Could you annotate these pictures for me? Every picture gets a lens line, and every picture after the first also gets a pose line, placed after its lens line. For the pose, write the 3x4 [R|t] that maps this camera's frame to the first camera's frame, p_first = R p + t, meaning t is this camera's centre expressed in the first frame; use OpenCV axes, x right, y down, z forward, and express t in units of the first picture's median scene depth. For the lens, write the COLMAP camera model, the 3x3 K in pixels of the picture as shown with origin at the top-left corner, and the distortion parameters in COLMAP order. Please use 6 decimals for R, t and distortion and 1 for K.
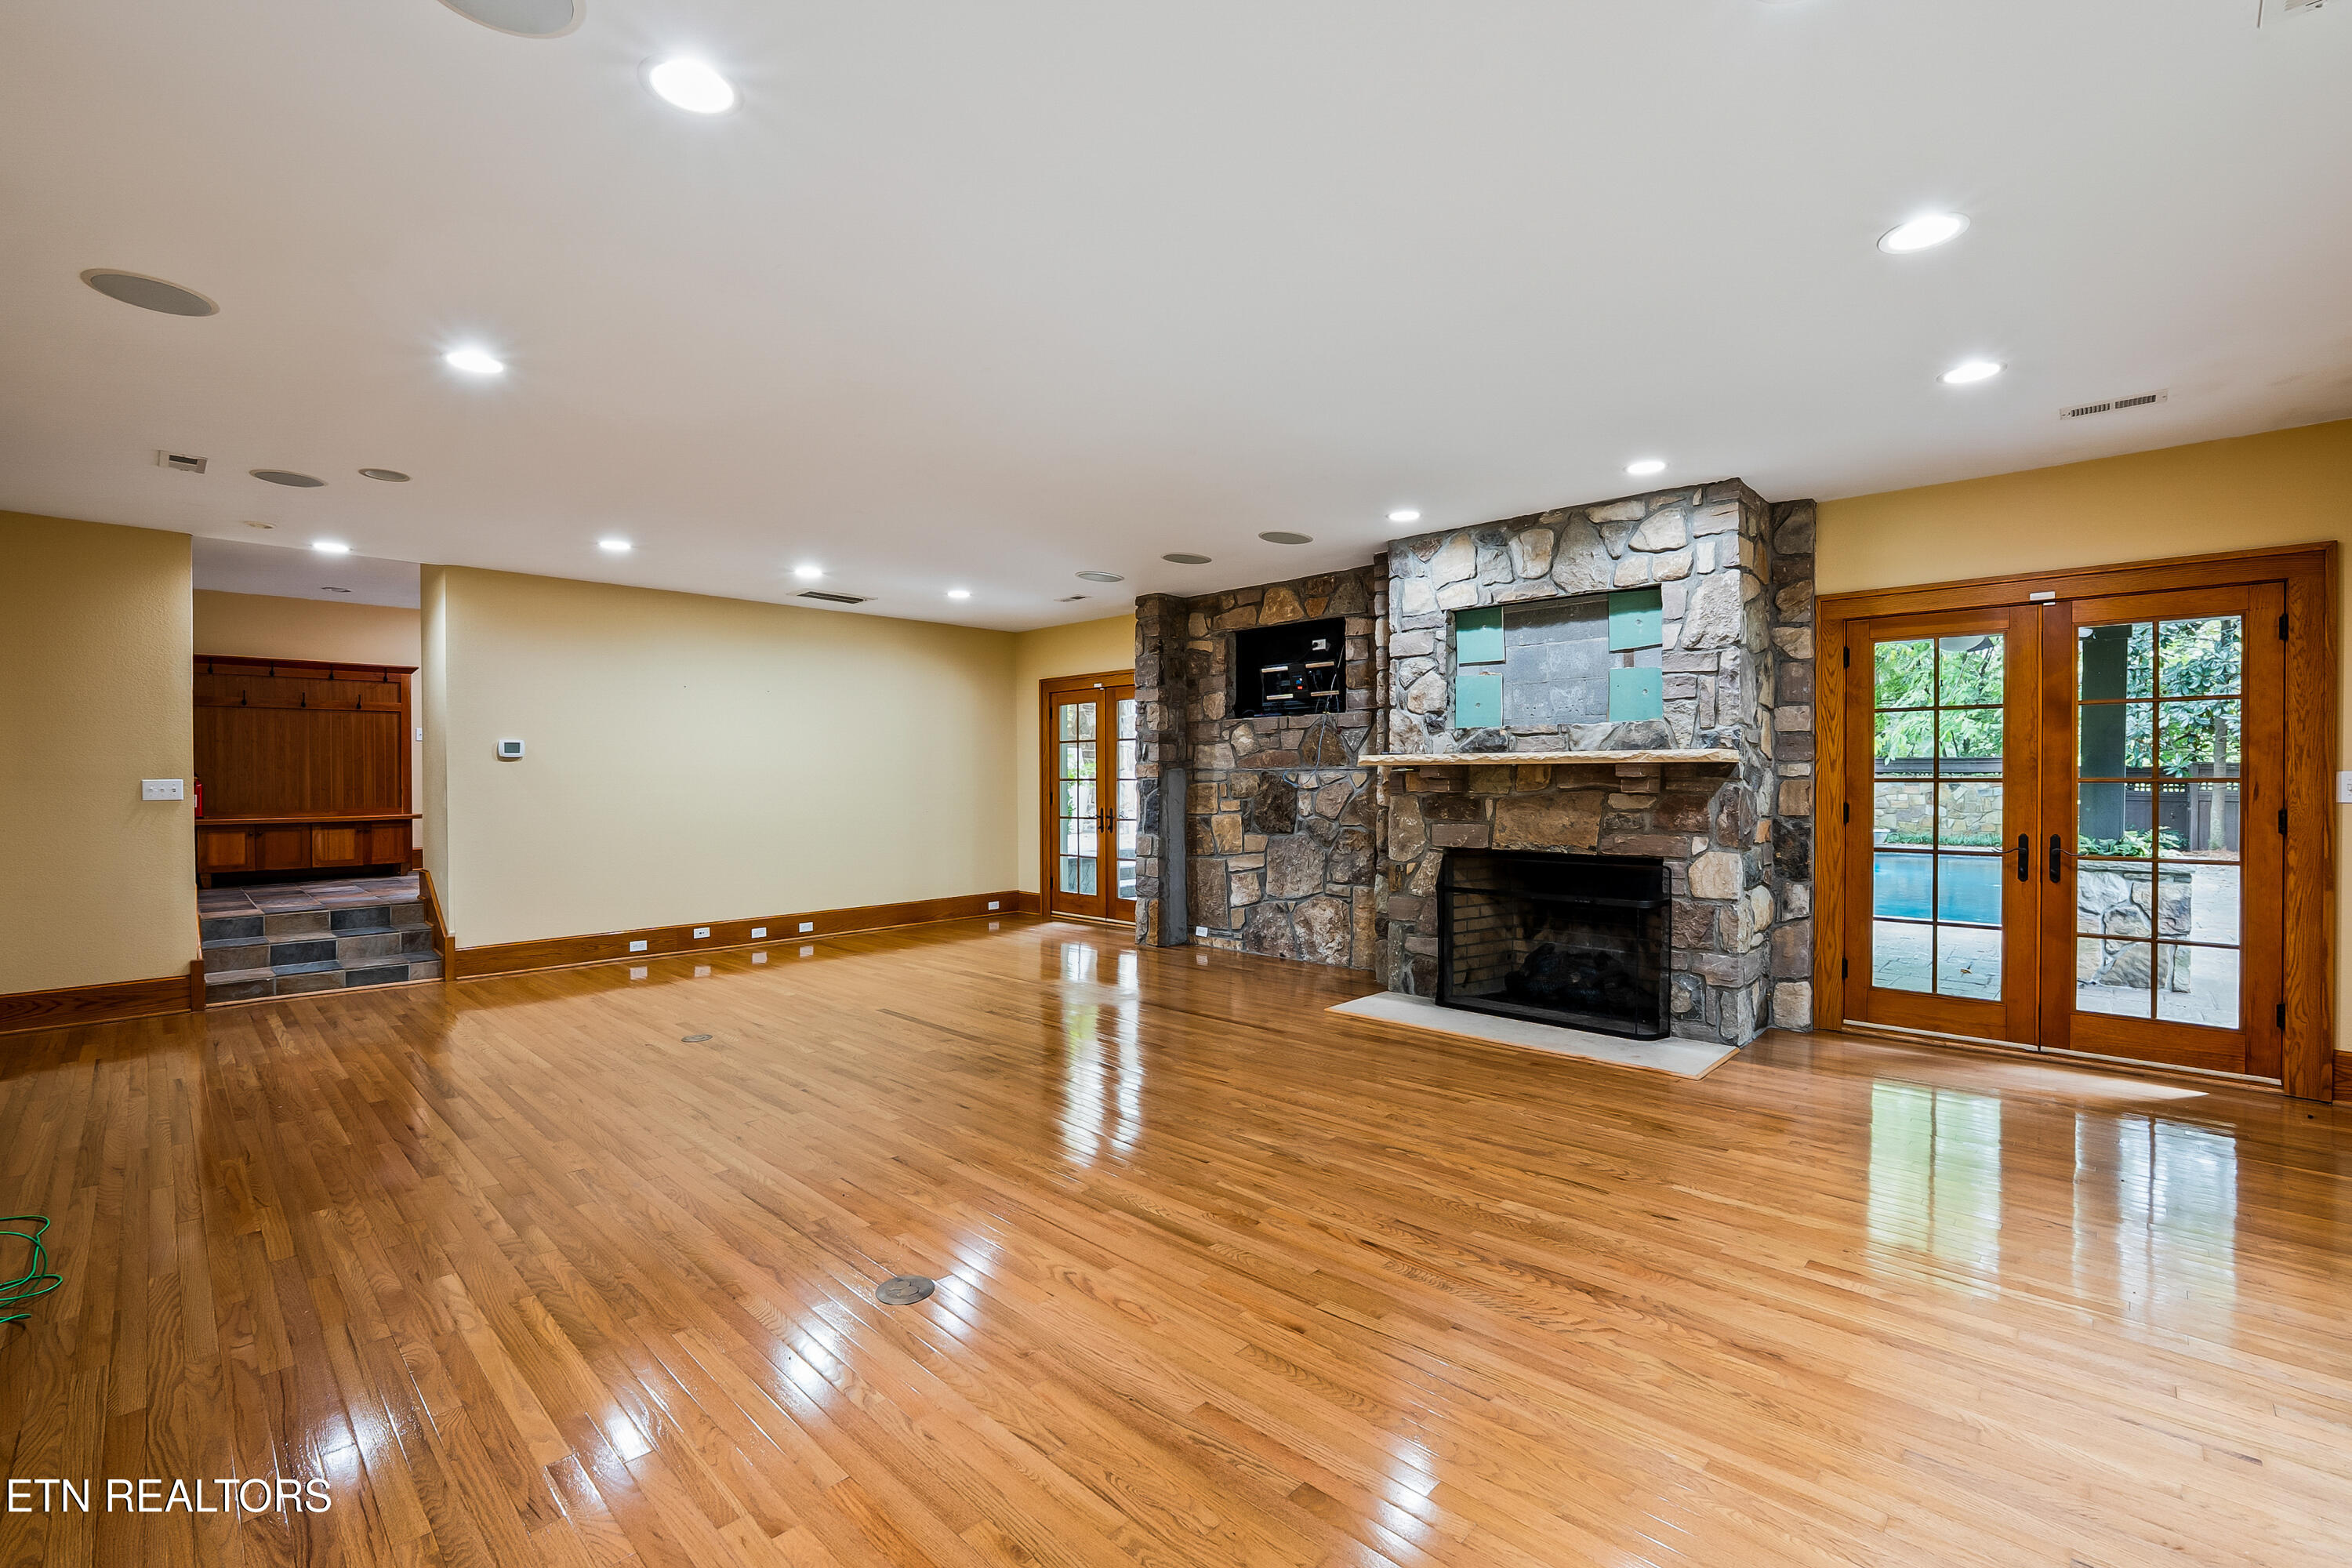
lens RADIAL K [[1045.9, 0, 1171.8], [0, 1045.9, 791.2], [0, 0, 1]] dist [0.001187, -0.000115]
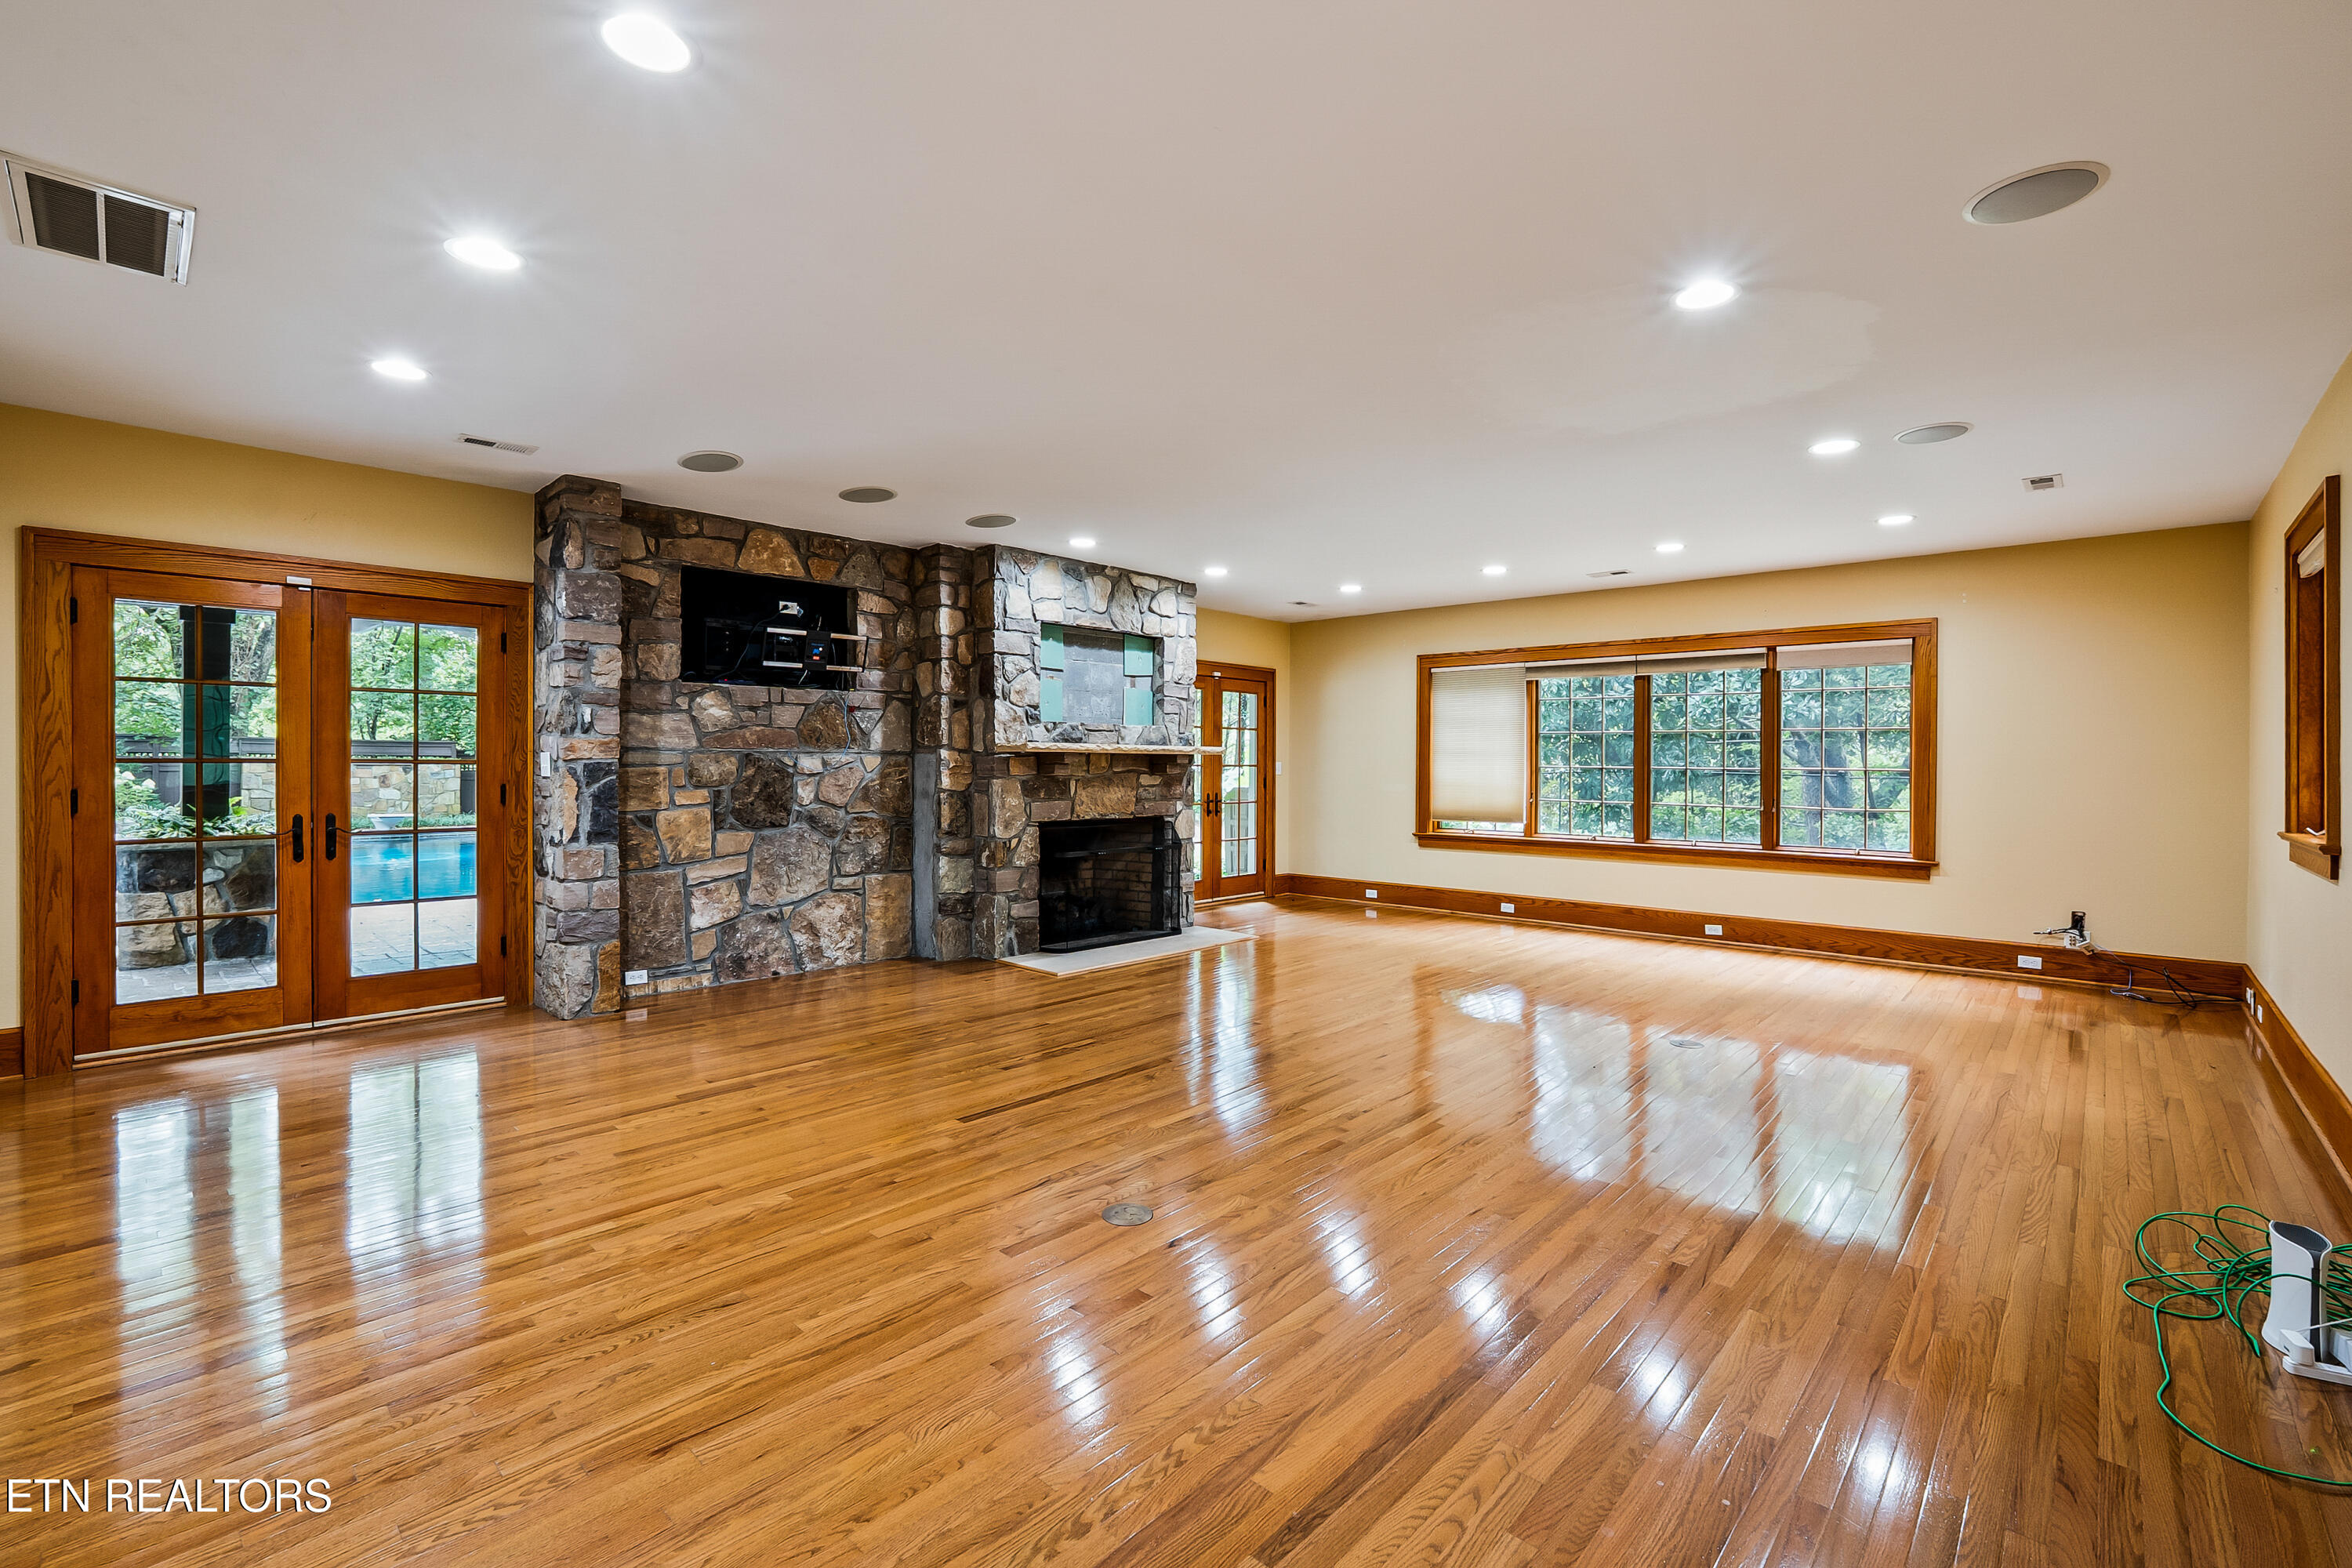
lens RADIAL K [[1009.2, 0, 1183.1], [0, 1009.2, 772.3], [0, 0, 1]] dist [-0.015607, 0.006375]
pose [[-0.007777, -0.007014, 0.999945, -0.716377], [0.005755, 0.999959, 0.007059, -0.007624], [-0.999953, 0.005809, -0.007736, 0.695931]]
